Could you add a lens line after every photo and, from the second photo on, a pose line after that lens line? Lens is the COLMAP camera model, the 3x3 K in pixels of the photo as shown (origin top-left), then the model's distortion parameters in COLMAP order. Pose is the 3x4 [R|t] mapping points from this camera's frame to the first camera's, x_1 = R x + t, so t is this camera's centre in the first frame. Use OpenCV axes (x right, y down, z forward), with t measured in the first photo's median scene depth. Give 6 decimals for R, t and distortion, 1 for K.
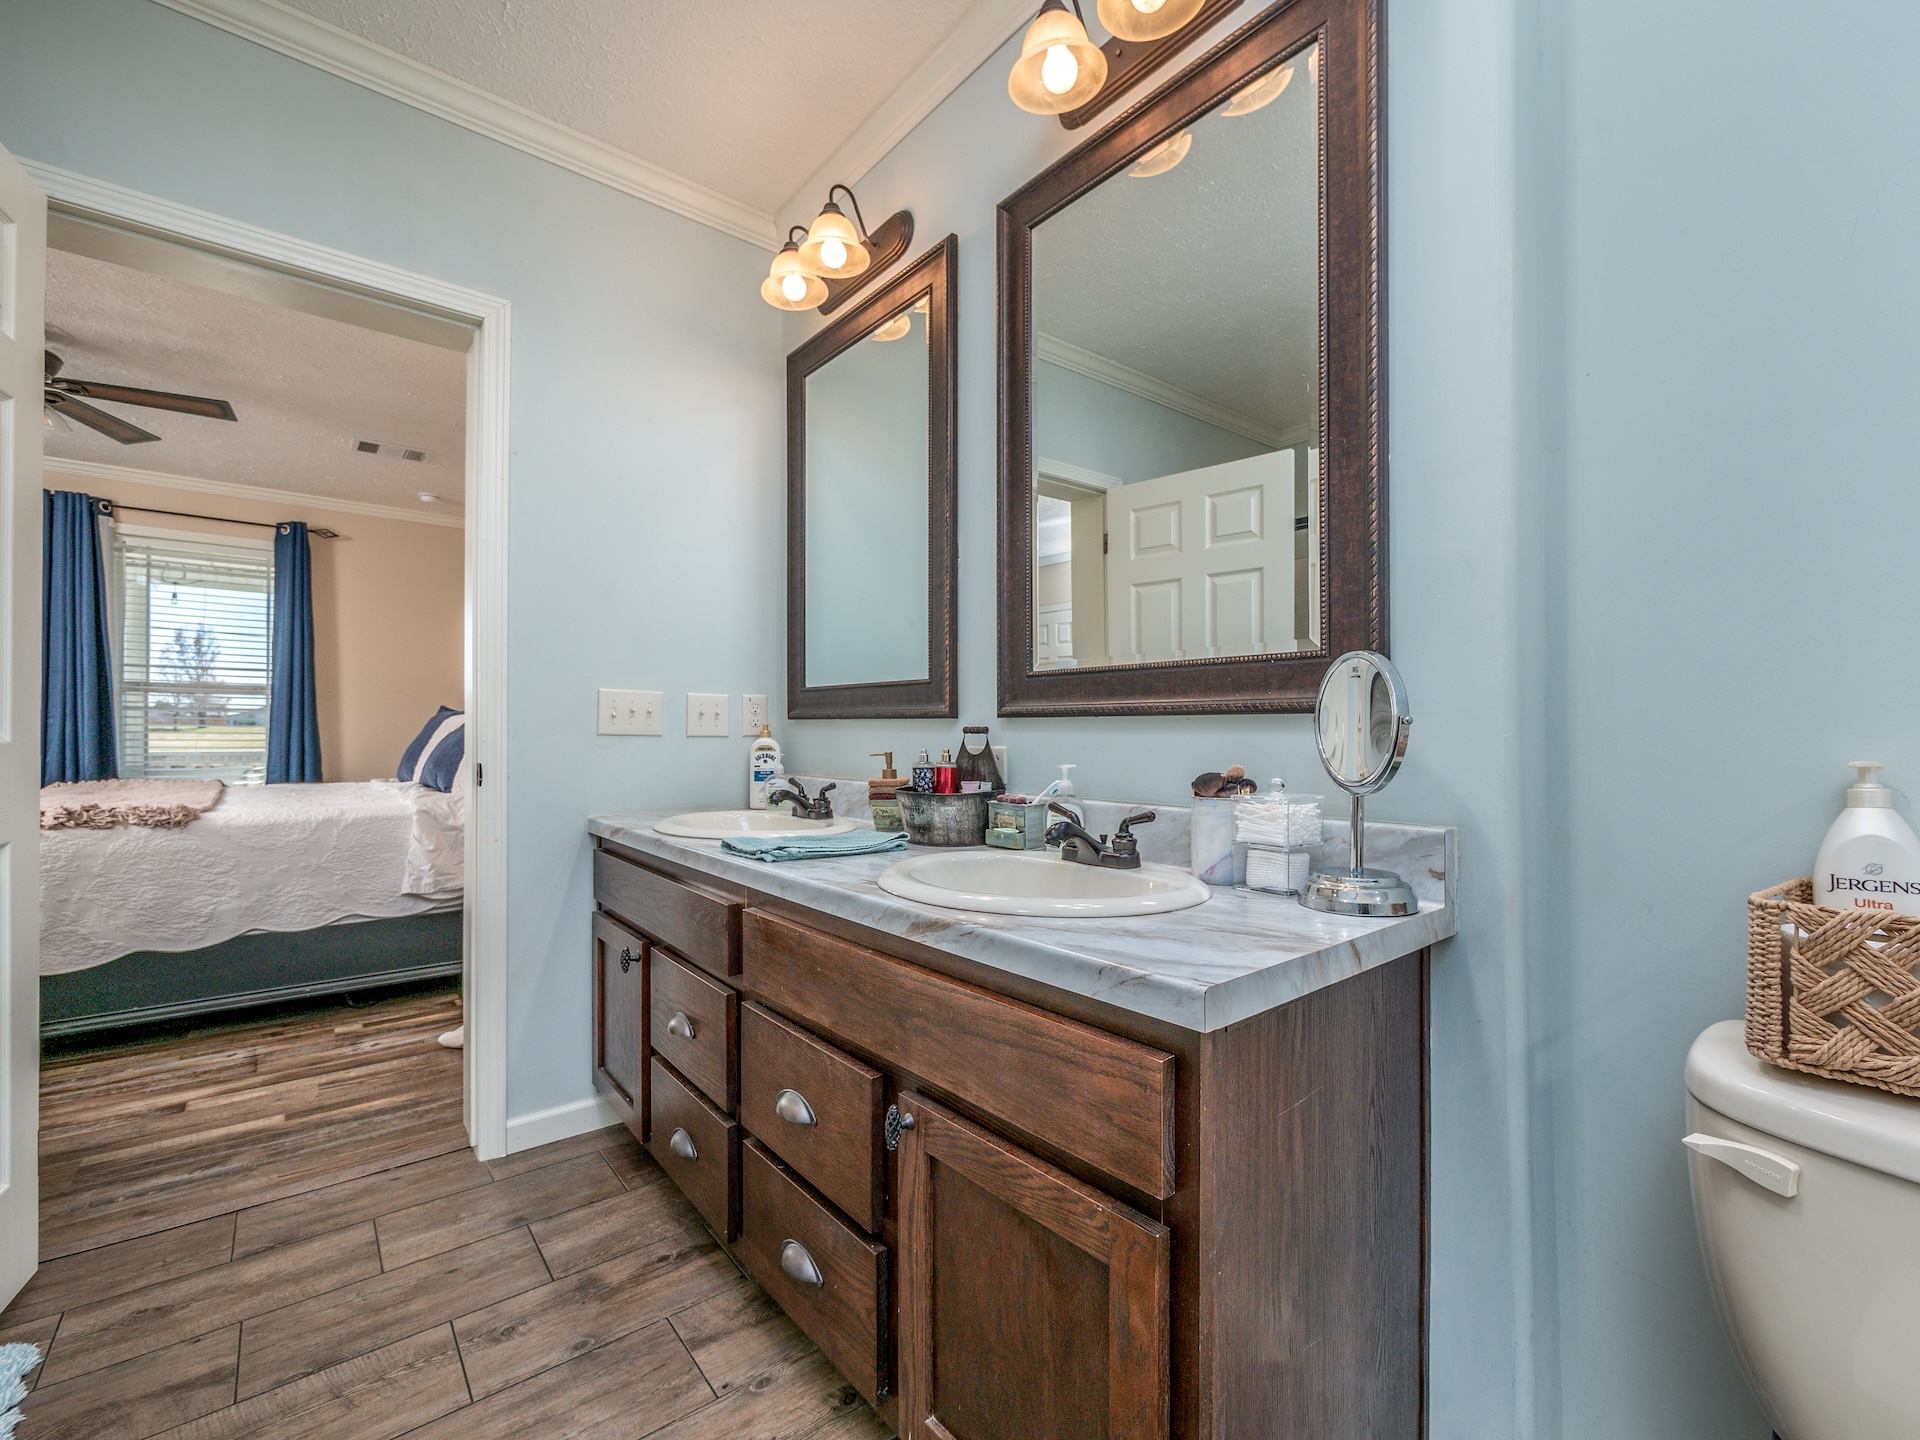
lens RADIAL K [[822.1, 0, 968.4], [0, 822.1, 721.2], [0, 0, 1]] dist [-0.002458, 0.000118]
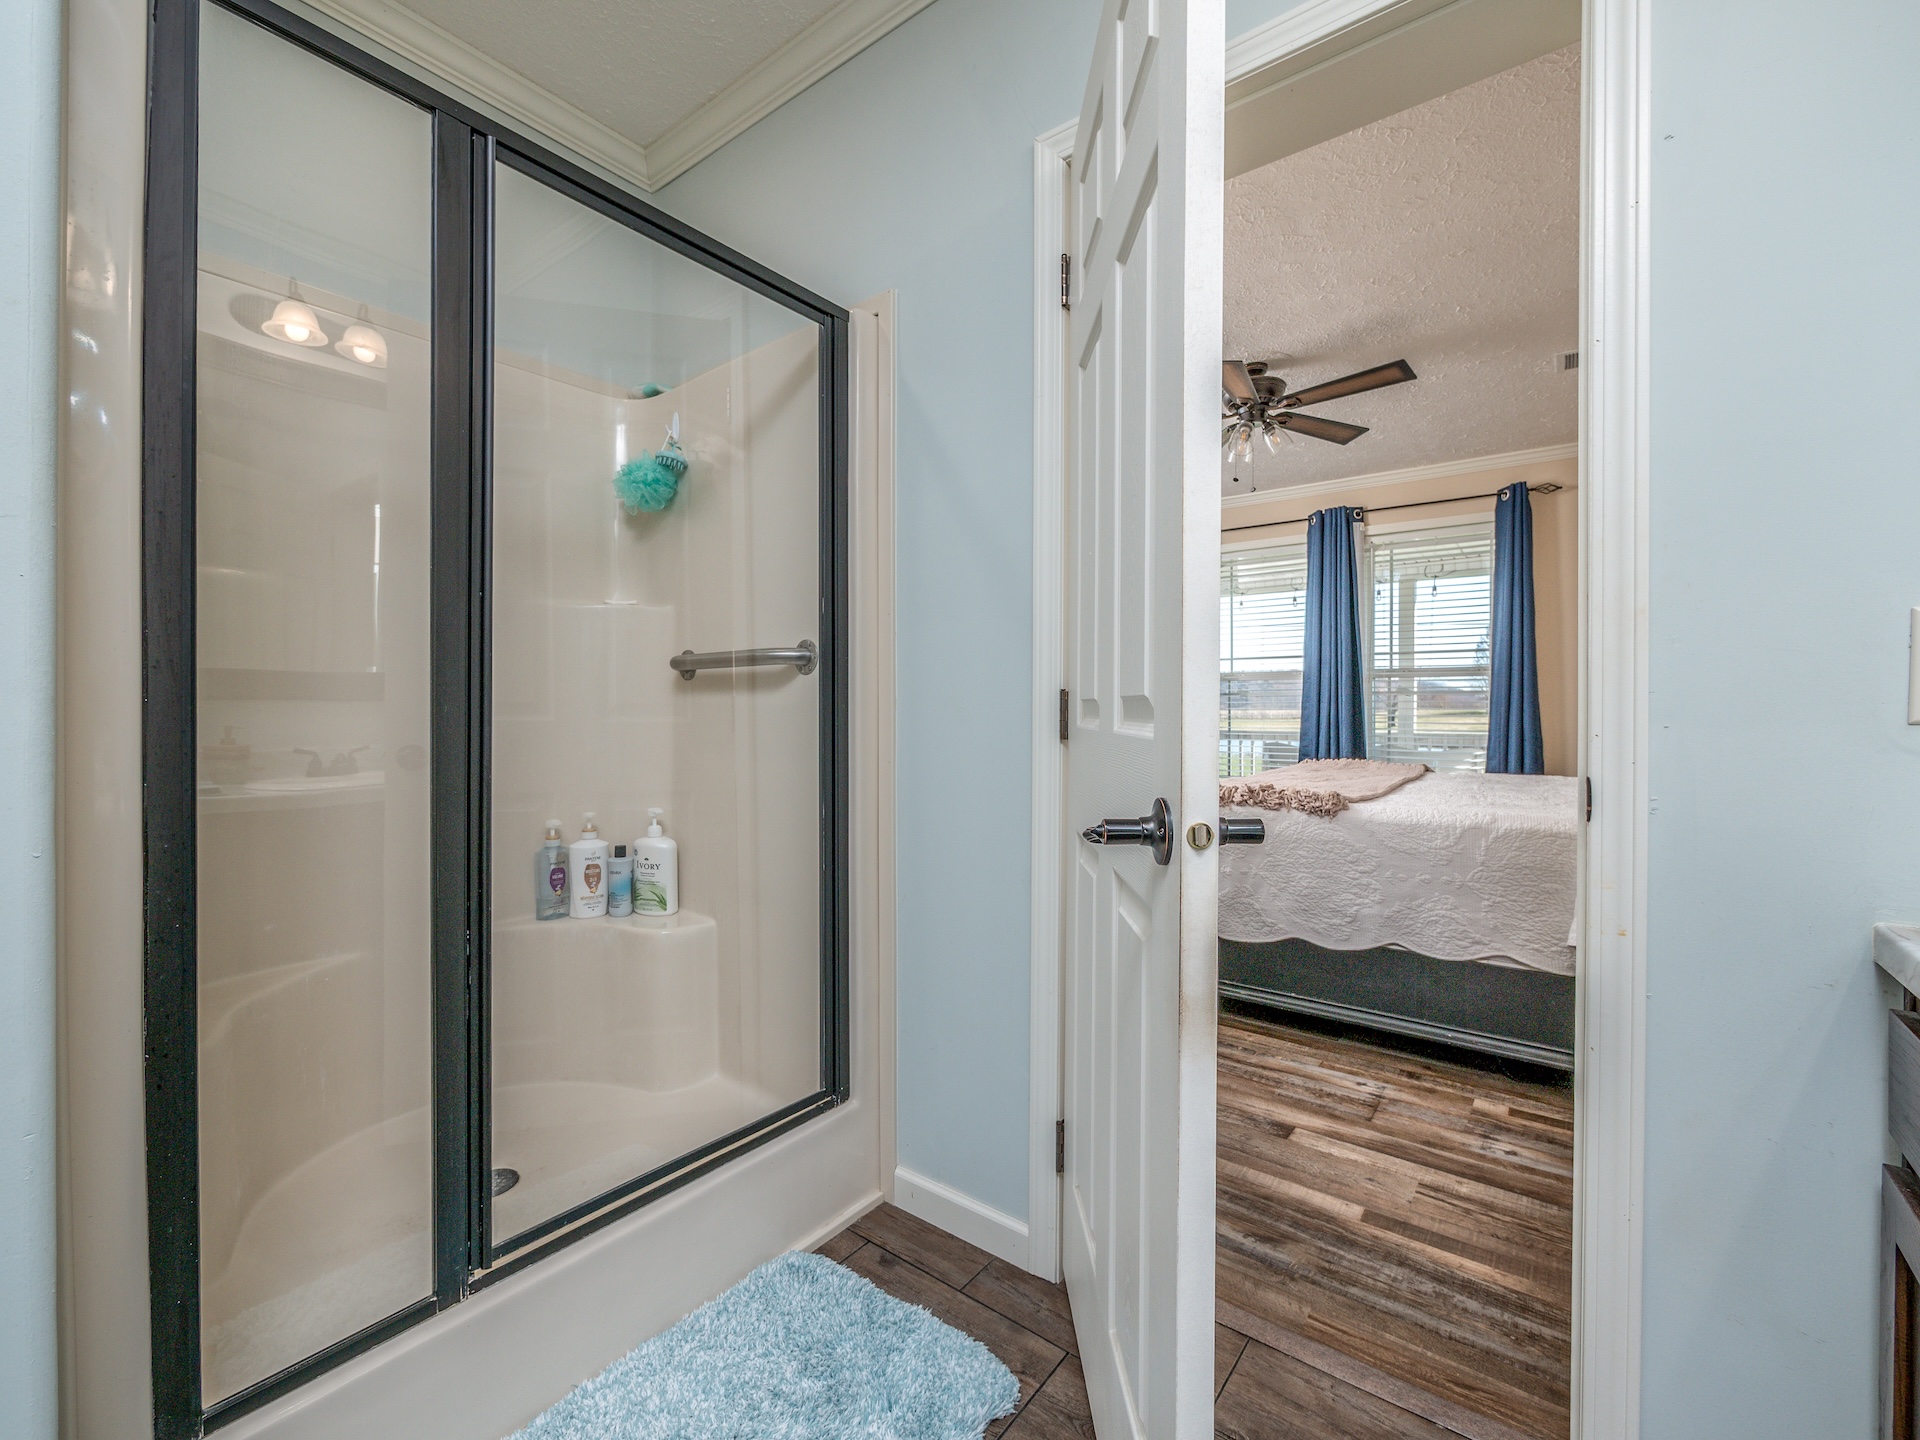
lens RADIAL K [[822.1, 0, 968.4], [0, 822.1, 721.2], [0, 0, 1]] dist [-0.002458, 0.000118]
pose [[0.227737, 0.008291, -0.973687, -0.140979], [0.010610, 0.999883, 0.010996, 0.005629], [0.973665, -0.012835, 0.227622, 0.390805]]
